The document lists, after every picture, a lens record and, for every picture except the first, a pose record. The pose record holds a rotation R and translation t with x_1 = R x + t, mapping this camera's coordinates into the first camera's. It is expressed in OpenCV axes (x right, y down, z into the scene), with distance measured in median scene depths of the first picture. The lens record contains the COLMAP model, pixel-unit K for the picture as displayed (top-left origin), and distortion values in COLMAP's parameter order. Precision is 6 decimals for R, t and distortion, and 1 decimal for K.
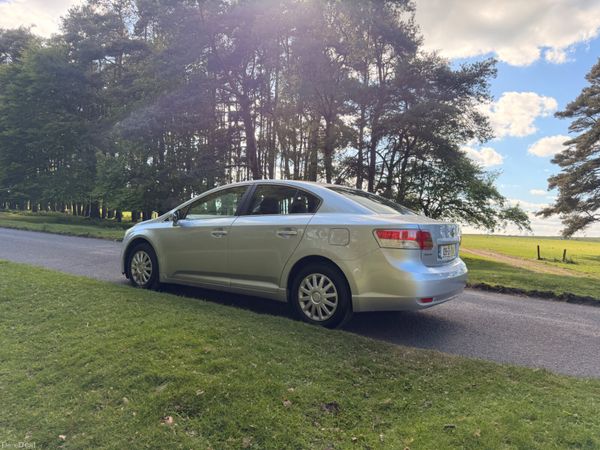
lens RADIAL K [[431.9, 0, 299.6], [0, 431.9, 213.6], [0, 0, 1]] dist [0.057903, -0.003403]
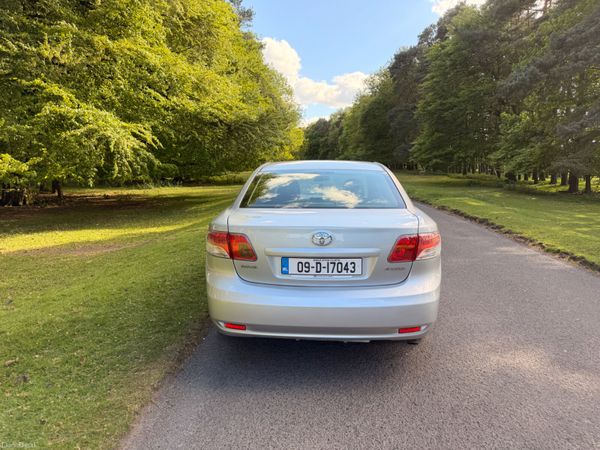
lens RADIAL K [[424.7, 0, 300.8], [0, 424.7, 233.8], [0, 0, 1]] dist [0.058872, -0.065160]
pose [[0.554341, 0.097897, -0.826512, 0.896810], [0.019167, 0.991293, 0.130270, -0.050746], [0.832069, -0.088056, 0.547638, 0.665941]]
